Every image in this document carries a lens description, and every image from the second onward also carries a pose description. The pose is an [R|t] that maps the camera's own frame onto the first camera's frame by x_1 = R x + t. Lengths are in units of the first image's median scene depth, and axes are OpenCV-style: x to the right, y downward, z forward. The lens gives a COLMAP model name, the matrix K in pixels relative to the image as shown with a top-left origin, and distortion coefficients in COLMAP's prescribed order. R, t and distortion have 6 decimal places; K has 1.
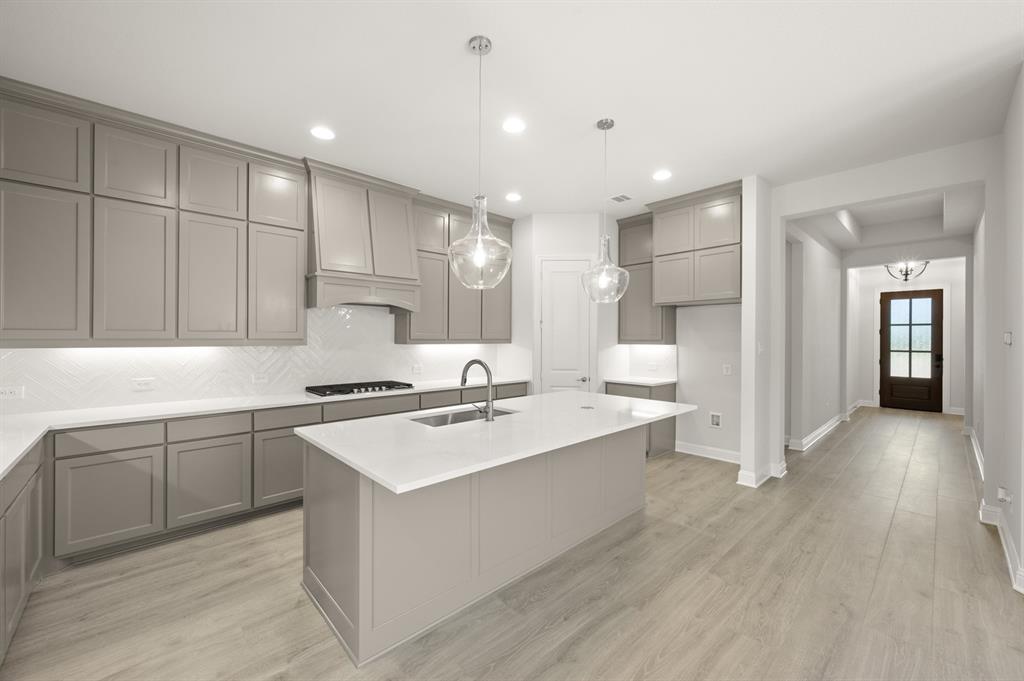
lens RADIAL K [[401.6, 0, 512.0], [0, 401.6, 340.5], [0, 0, 1]] dist [0.000681, -0.000080]
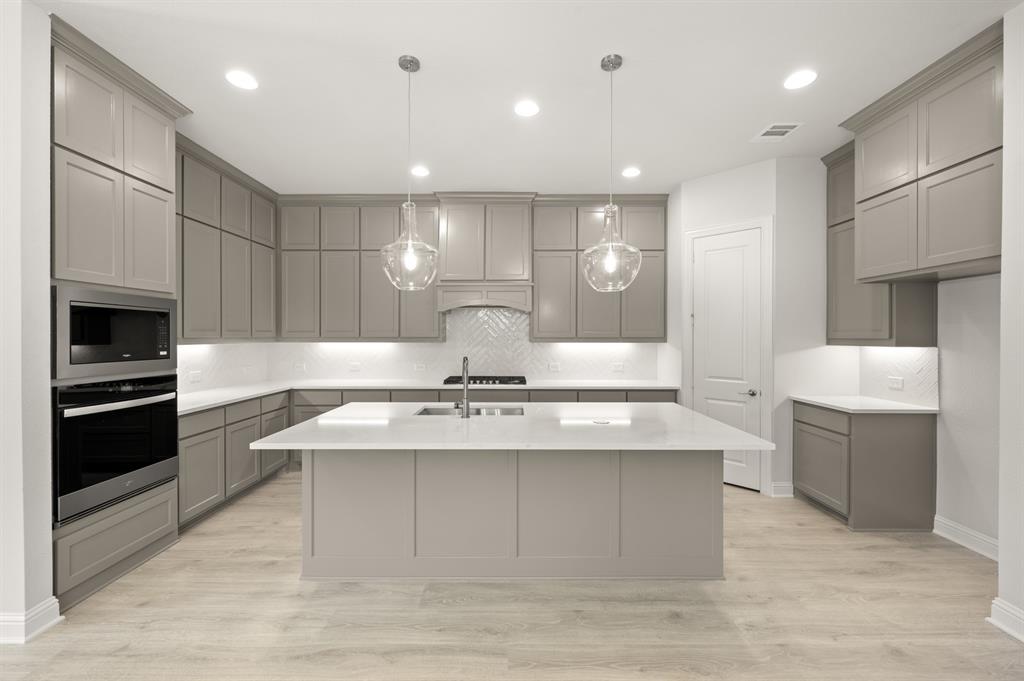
lens RADIAL K [[409.9, 0, 512.0], [0, 409.9, 340.5], [0, 0, 1]] dist [0.000105, -0.000481]
pose [[0.730080, 0.005104, -0.683343, 0.468409], [-0.002581, 0.999986, 0.004711, -0.000304], [0.683357, -0.001676, 0.730082, 0.206674]]
